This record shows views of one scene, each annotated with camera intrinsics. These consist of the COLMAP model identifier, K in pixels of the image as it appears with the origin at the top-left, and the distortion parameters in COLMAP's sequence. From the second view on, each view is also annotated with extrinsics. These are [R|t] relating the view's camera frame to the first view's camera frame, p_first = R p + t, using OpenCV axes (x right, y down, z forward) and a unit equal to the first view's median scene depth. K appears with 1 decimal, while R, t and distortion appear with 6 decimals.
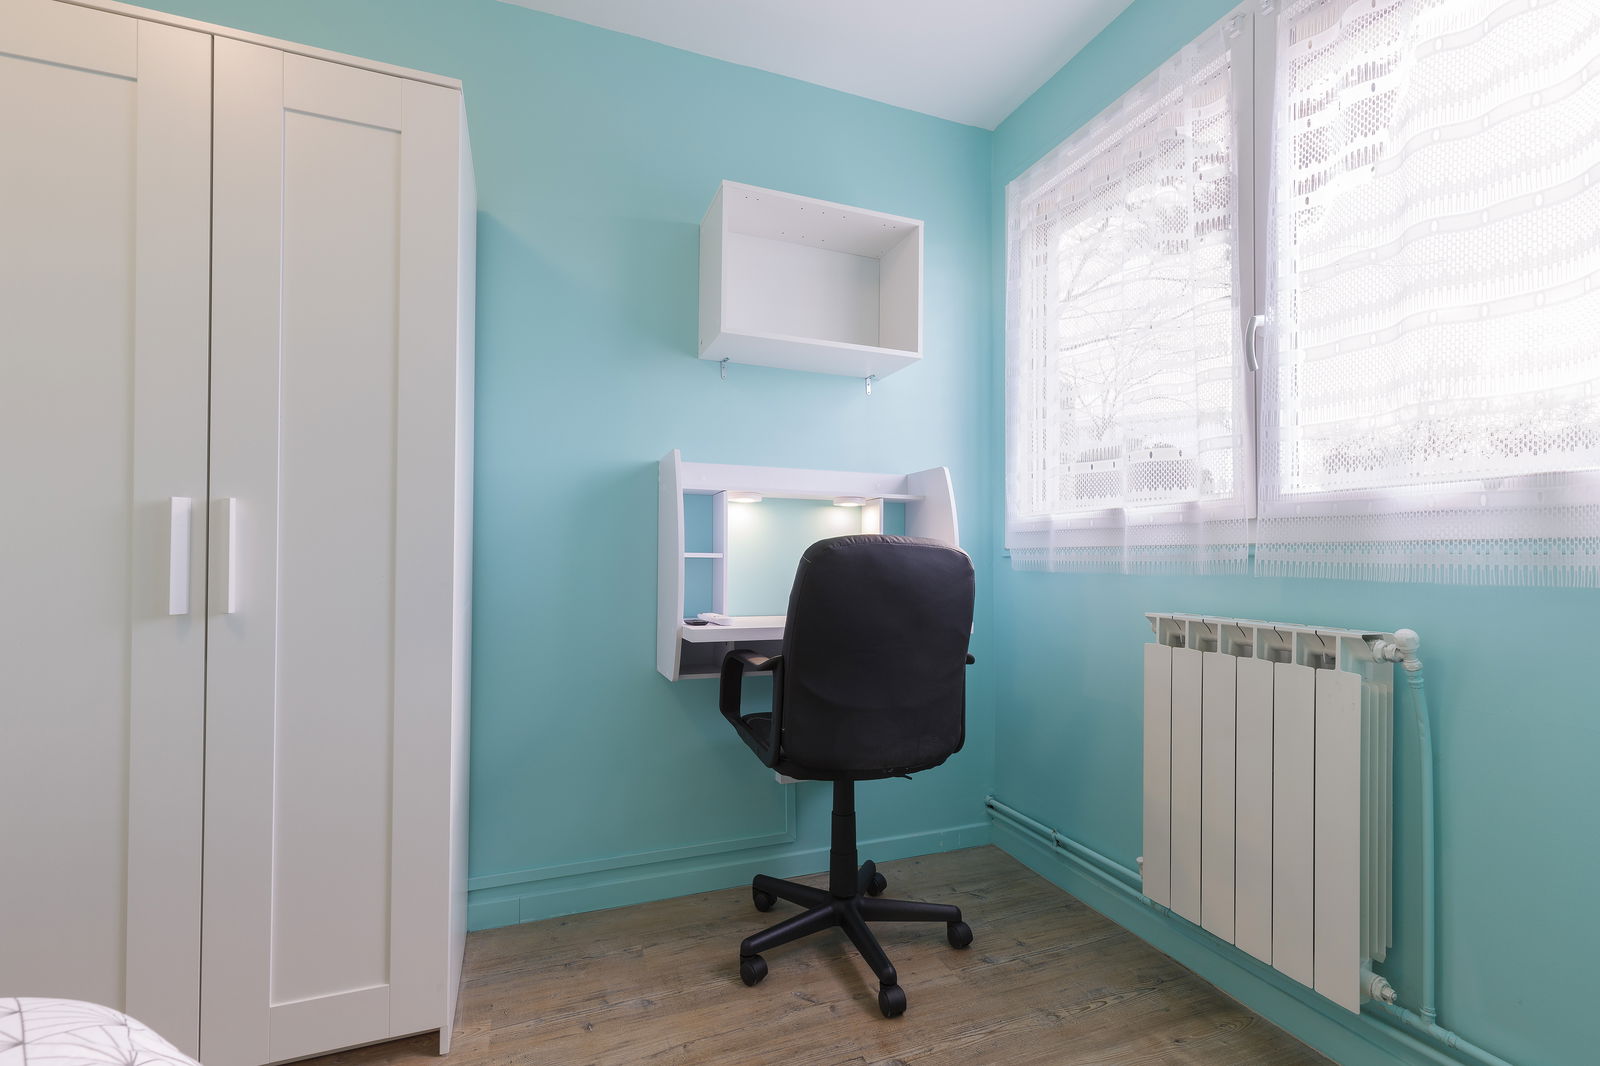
lens RADIAL K [[694.6, 0, 800.0], [0, 694.6, 533.0], [0, 0, 1]] dist [0.016343, -0.007496]
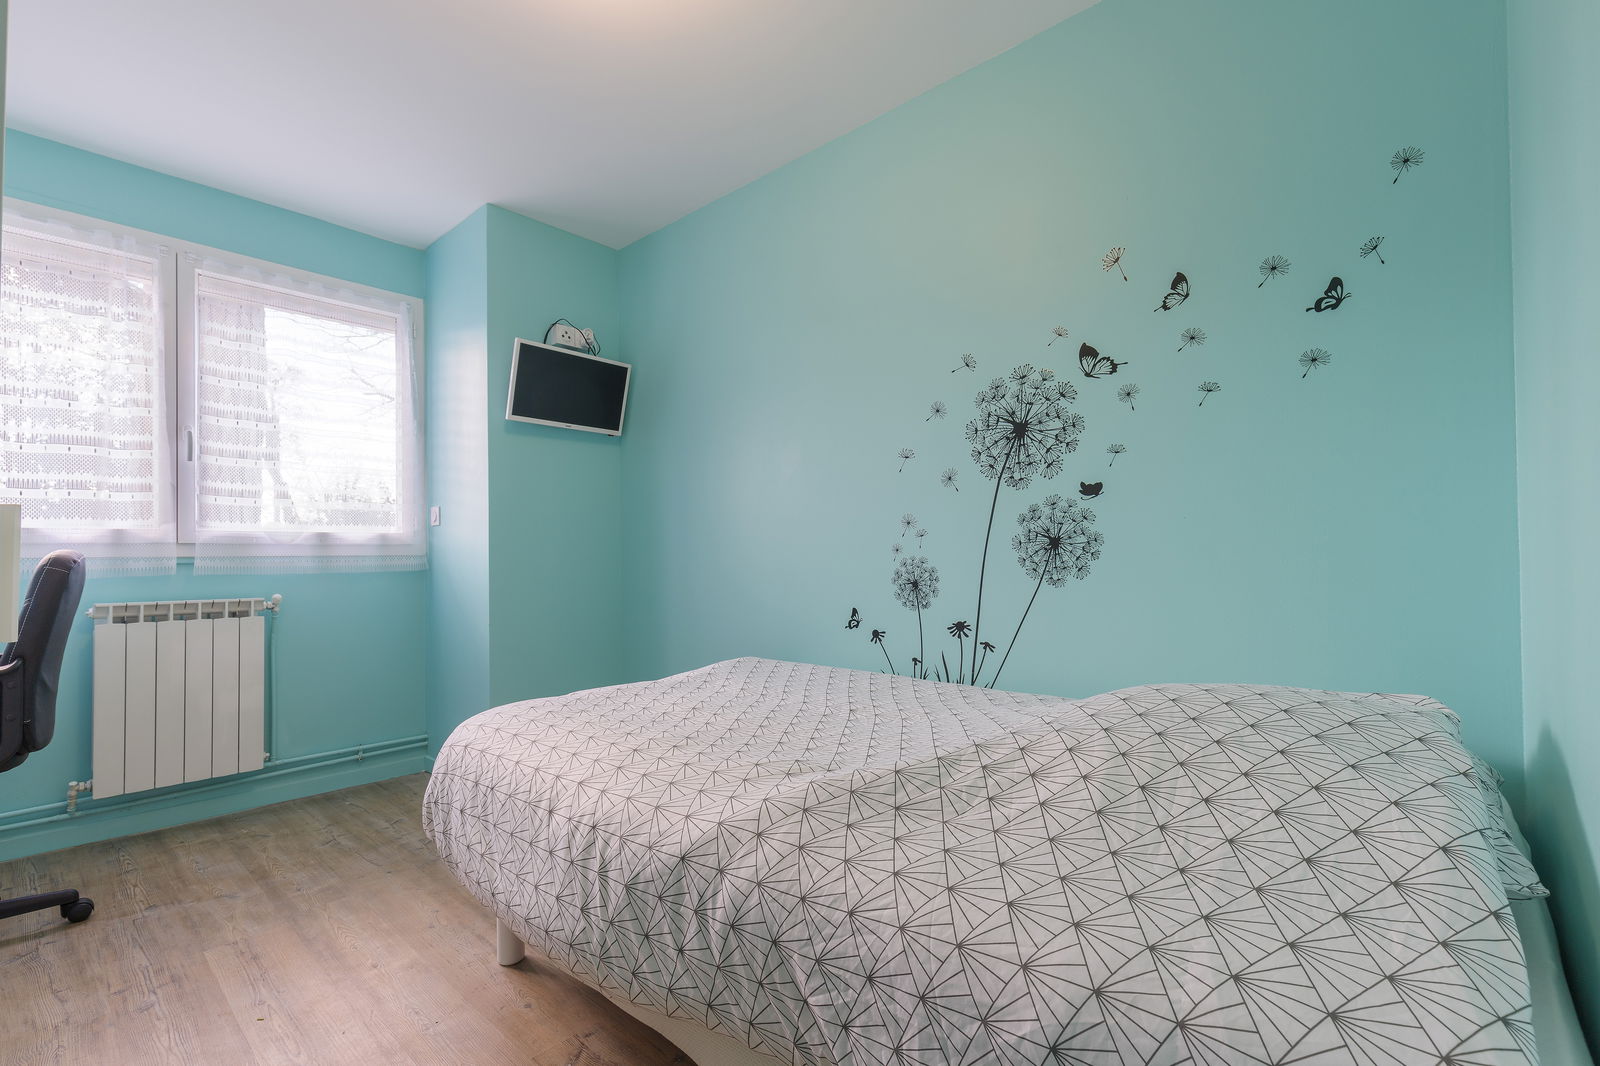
lens RADIAL K [[717.7, 0, 799.3], [0, 717.7, 547.7], [0, 0, 1]] dist [-0.002606, -0.000710]
pose [[-0.451238, 0.009306, 0.892355, -1.820165], [-0.024651, 0.999434, -0.022888, -0.005725], [-0.892063, -0.032325, -0.450754, 0.470338]]
